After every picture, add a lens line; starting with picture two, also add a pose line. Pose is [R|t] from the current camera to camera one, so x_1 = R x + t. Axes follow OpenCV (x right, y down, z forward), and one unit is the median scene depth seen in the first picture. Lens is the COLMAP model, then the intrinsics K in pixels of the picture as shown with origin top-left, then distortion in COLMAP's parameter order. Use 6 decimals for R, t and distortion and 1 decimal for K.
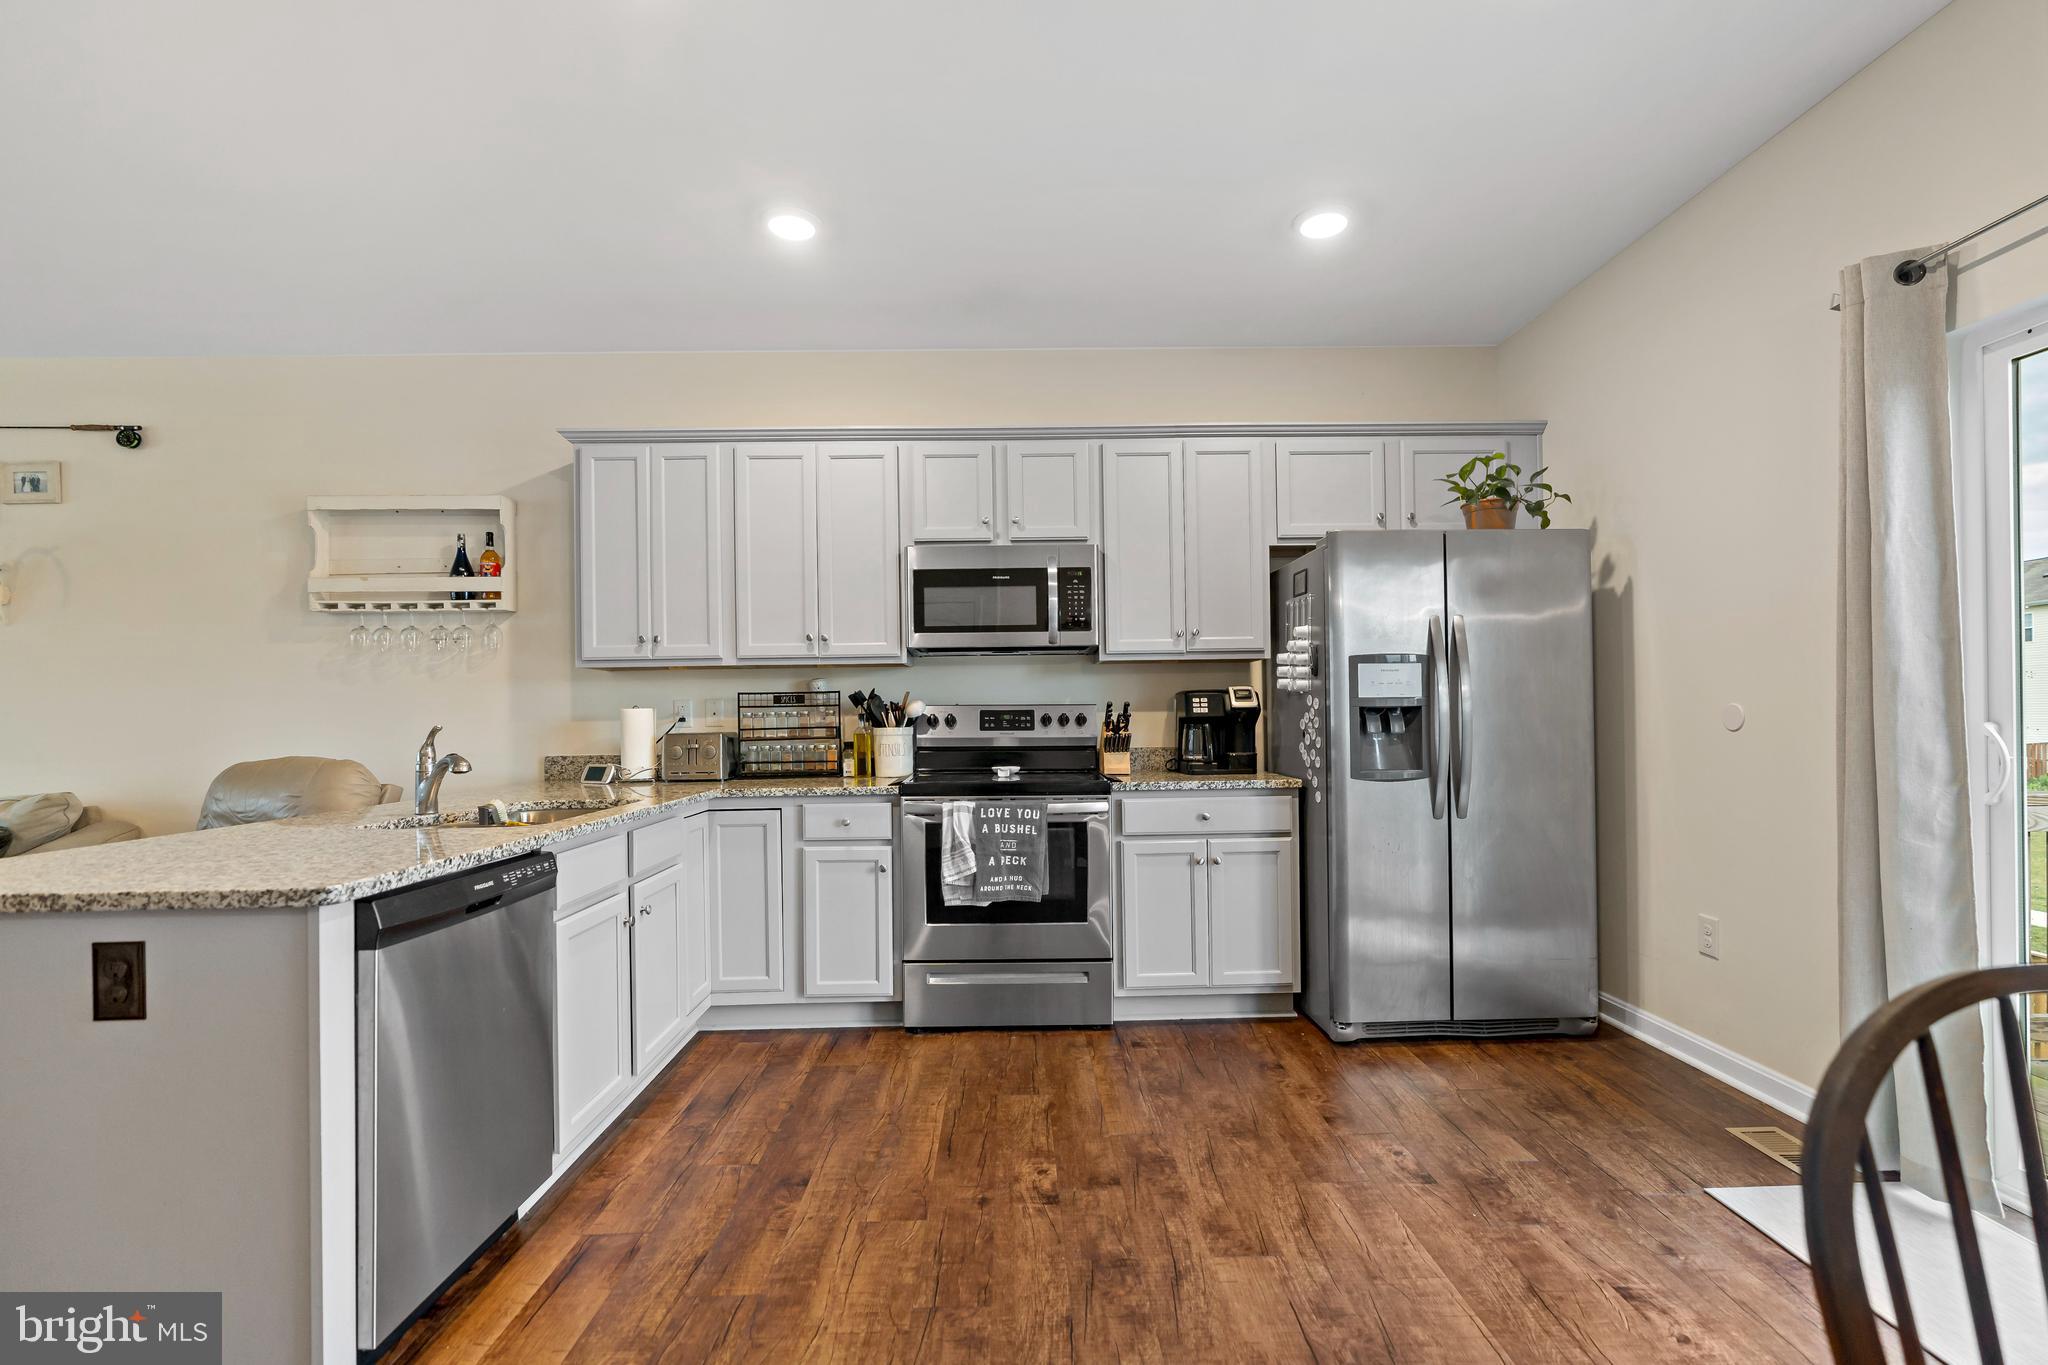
lens RADIAL K [[932.5, 0, 1024.8], [0, 932.5, 696.0], [0, 0, 1]] dist [-0.014038, 0.004605]
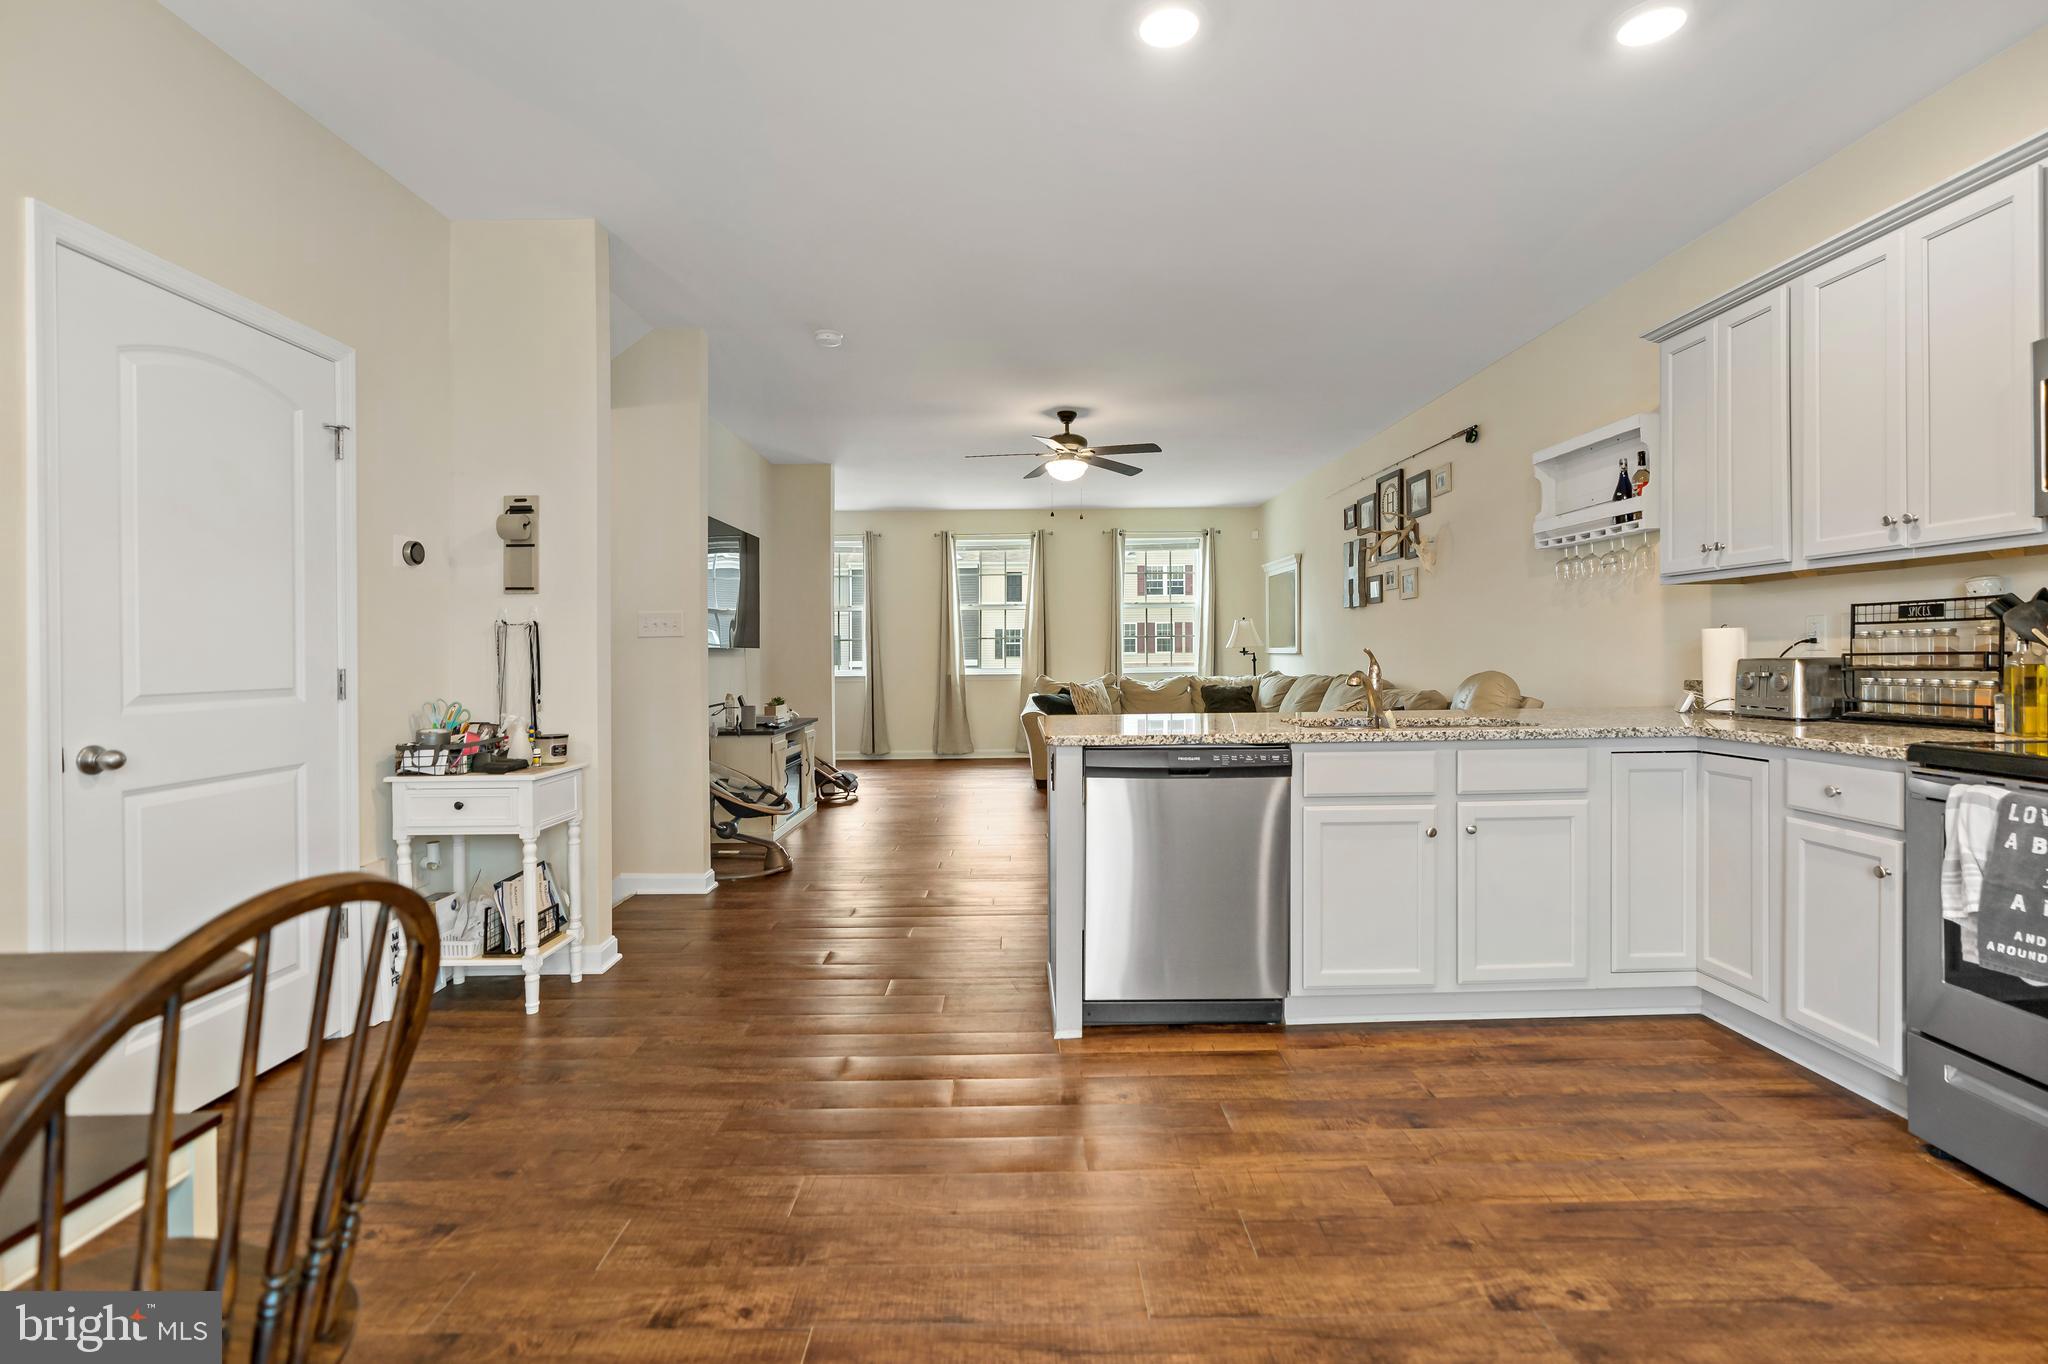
lens RADIAL K [[932.5, 0, 1038.2], [0, 932.5, 651.6], [0, 0, 1]] dist [-0.014038, 0.004605]
pose [[-0.001963, 0.011293, -0.999934, 0.475772], [0.031795, 0.999431, 0.011225, 0.006028], [0.999492, -0.031771, -0.002321, 0.411771]]
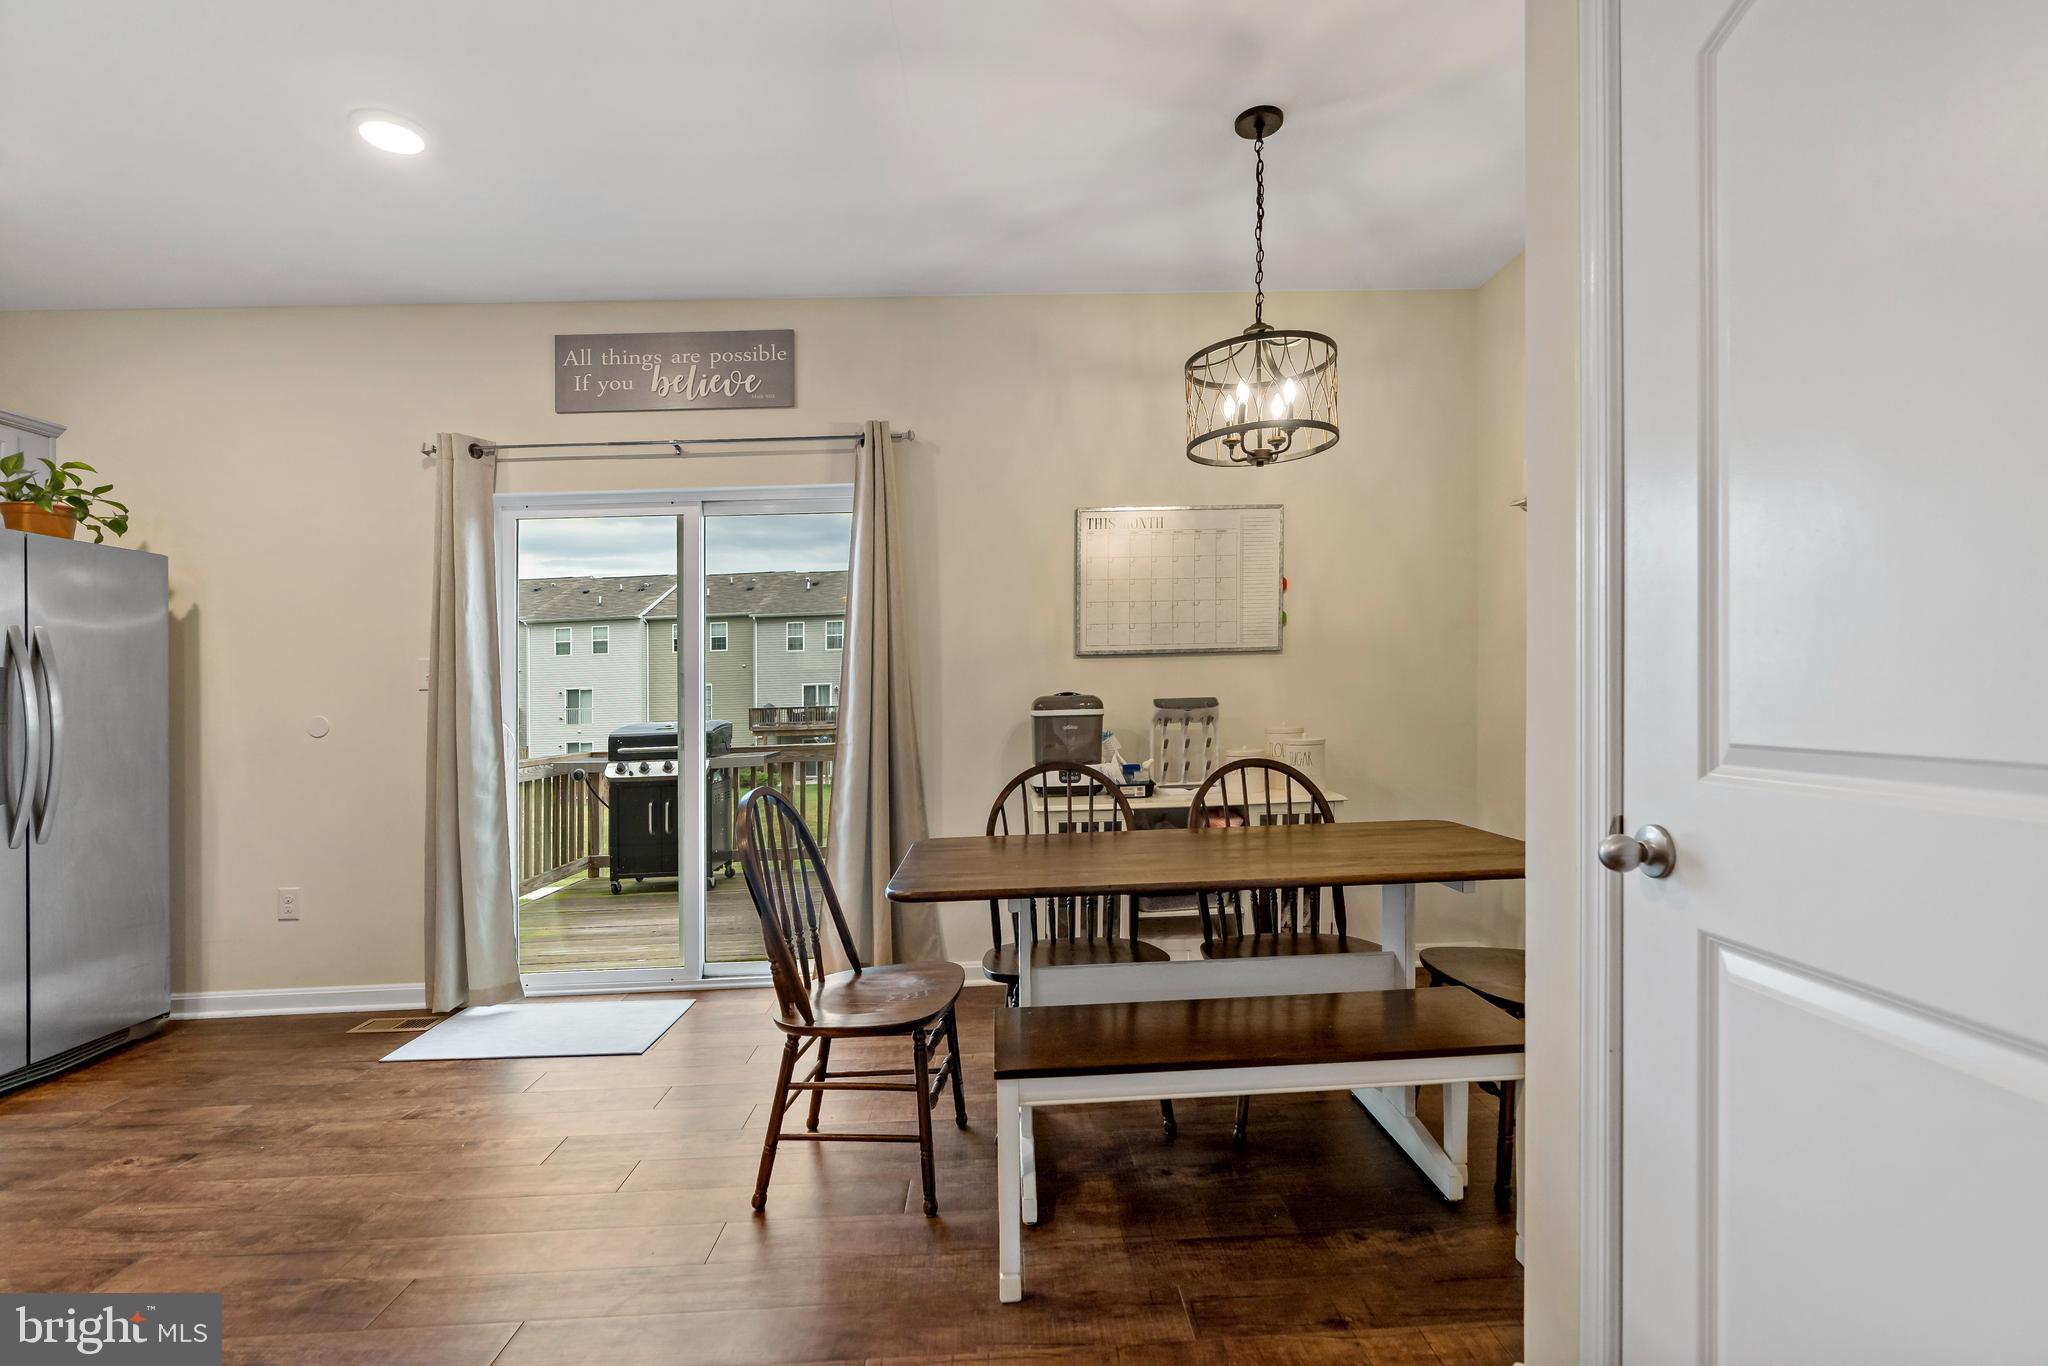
lens RADIAL K [[932.5, 0, 1025.4], [0, 932.5, 695.6], [0, 0, 1]] dist [-0.014038, 0.004605]
pose [[-0.009418, 0.011931, 0.999884, -0.439534], [0.011913, 0.999859, -0.011818, 0.005750], [-0.999885, 0.011800, -0.009559, 0.019987]]
